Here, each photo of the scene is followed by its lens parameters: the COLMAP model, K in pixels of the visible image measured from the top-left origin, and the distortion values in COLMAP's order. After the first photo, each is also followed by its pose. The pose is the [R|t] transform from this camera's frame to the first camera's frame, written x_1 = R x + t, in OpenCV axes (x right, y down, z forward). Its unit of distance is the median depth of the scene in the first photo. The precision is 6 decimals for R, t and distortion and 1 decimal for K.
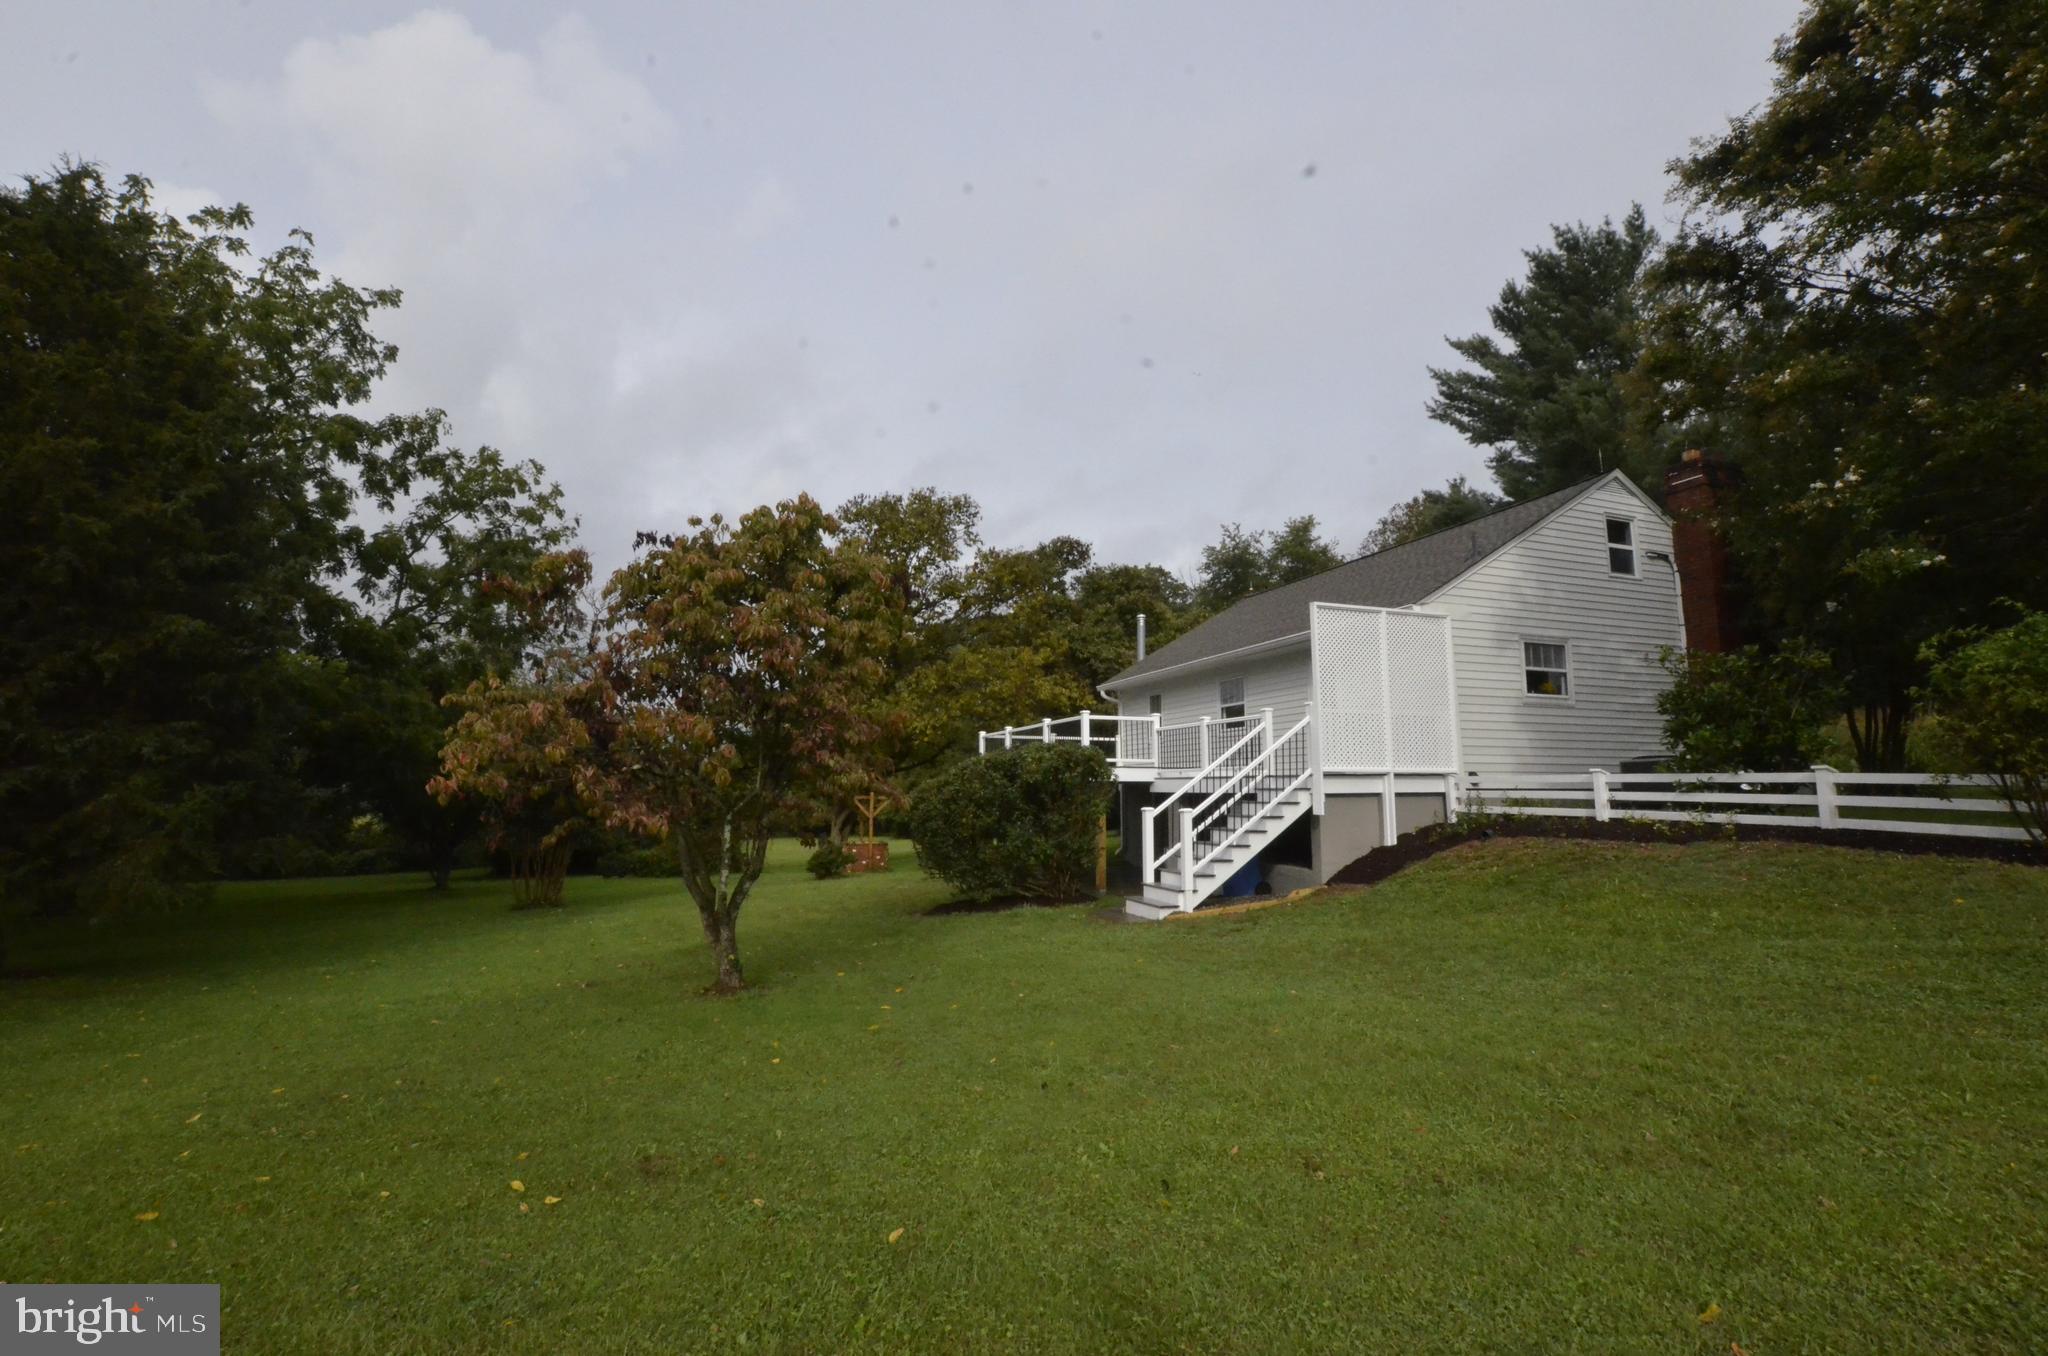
lens RADIAL K [[915.1, 0, 1019.6], [0, 915.1, 676.3], [0, 0, 1]] dist [-0.029359, 0.003316]
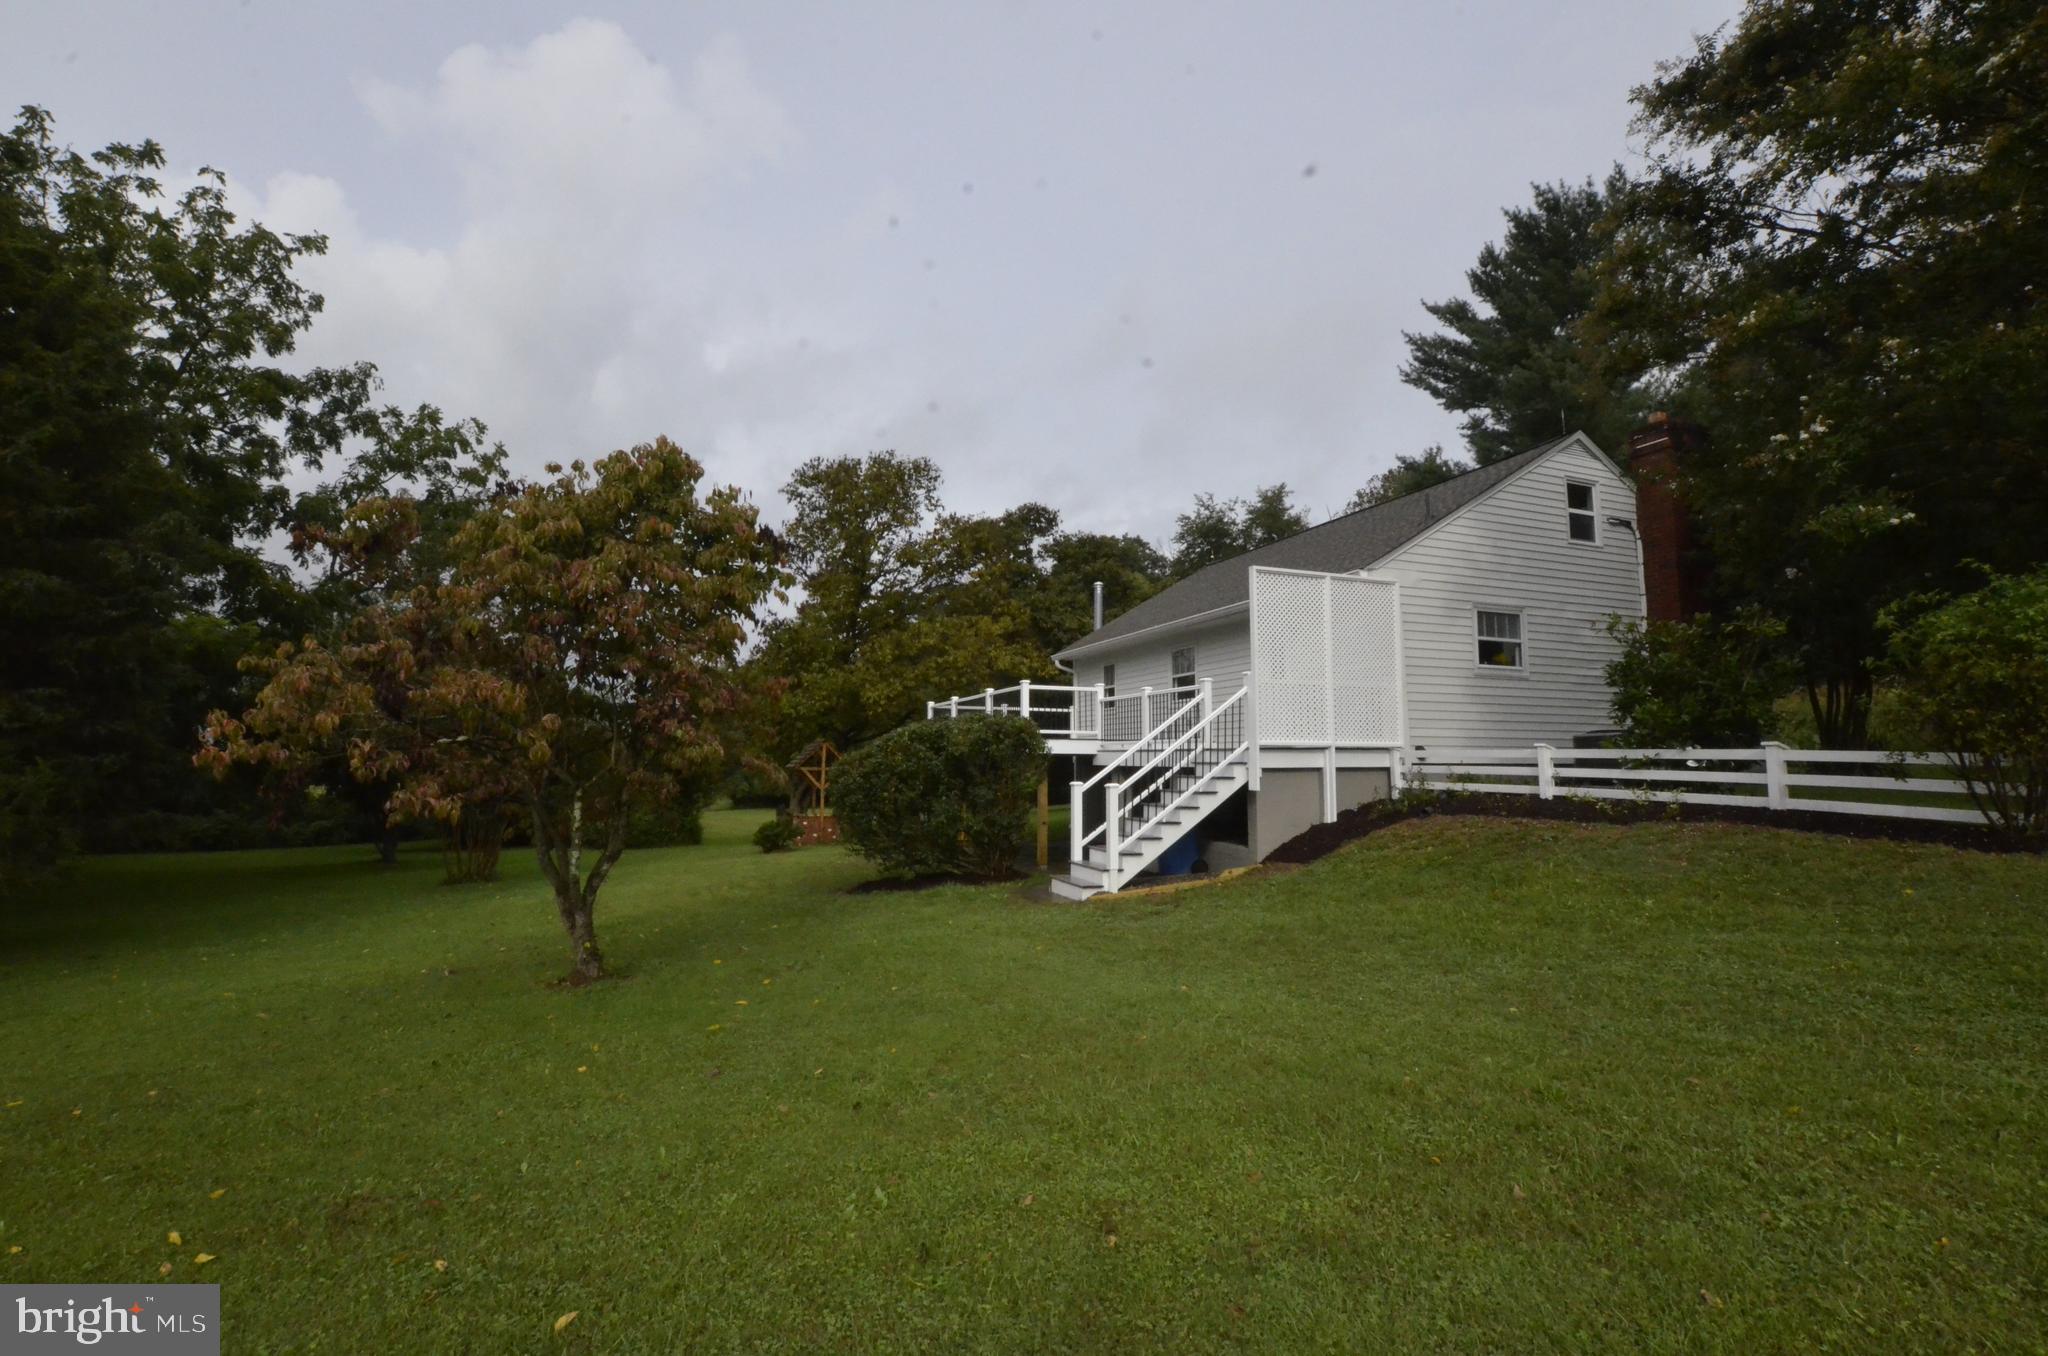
lens RADIAL K [[915.1, 0, 1020.2], [0, 915.1, 679.7], [0, 0, 1]] dist [-0.029359, 0.003316]
pose [[0.999827, 0.004509, 0.018035, 0.061317], [-0.005146, 0.999359, 0.035432, 0.003558], [-0.017863, -0.035519, 0.999209, 0.052473]]
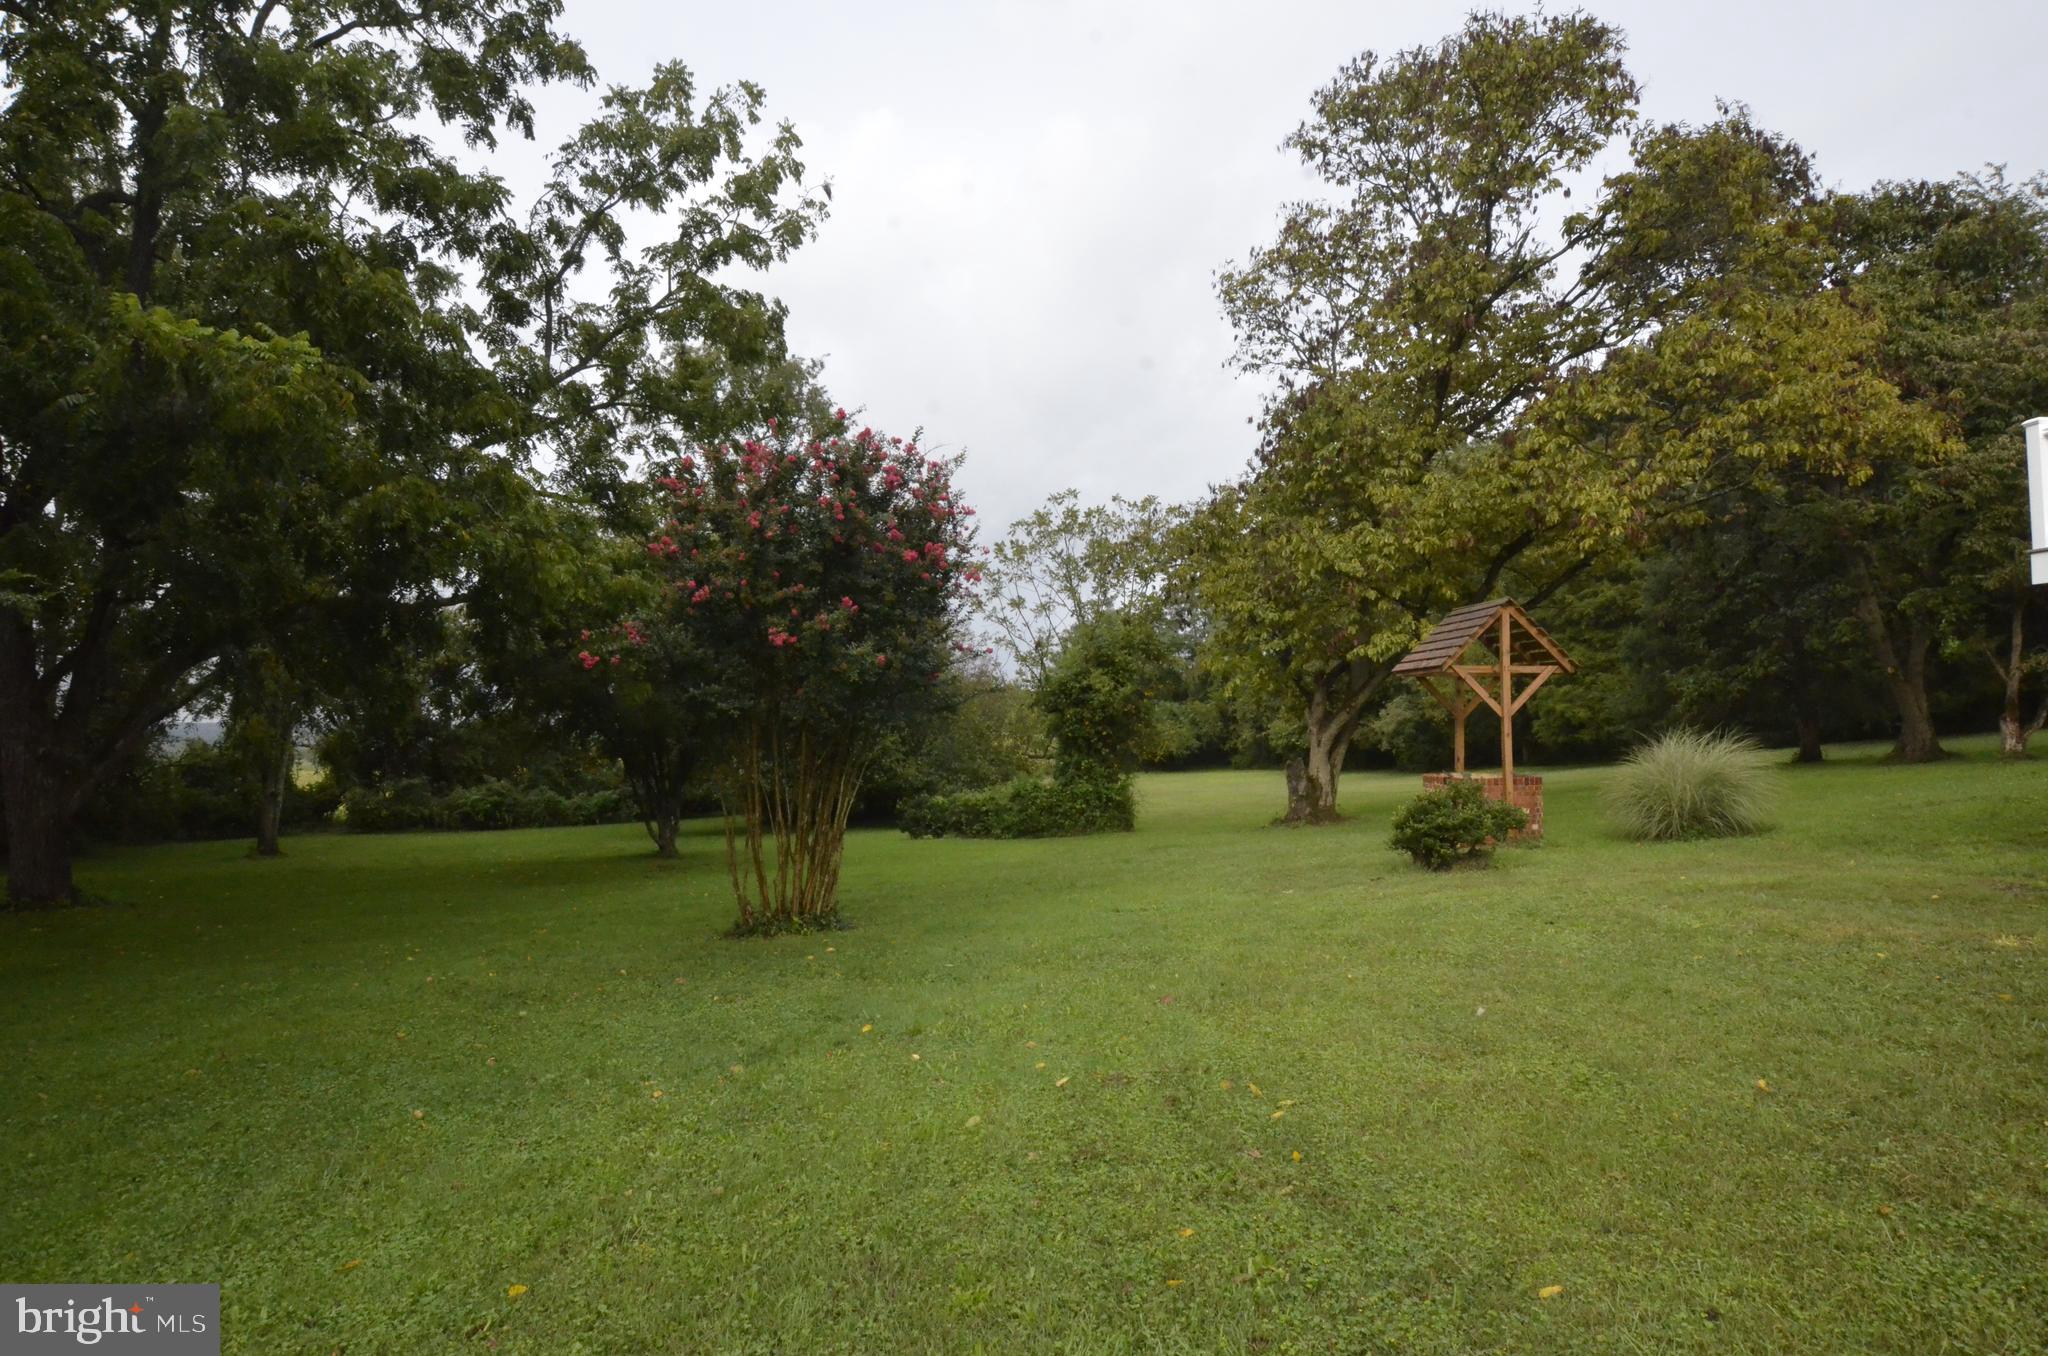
lens RADIAL K [[1142.6, 0, 1028.0], [0, 1142.6, 694.5], [0, 0, 1]] dist [-0.023397, -0.000357]
pose [[0.951819, -0.021401, -0.305911, -0.425815], [0.053661, 0.993794, 0.097438, 0.165266], [0.301928, -0.109159, 0.947061, 0.892742]]
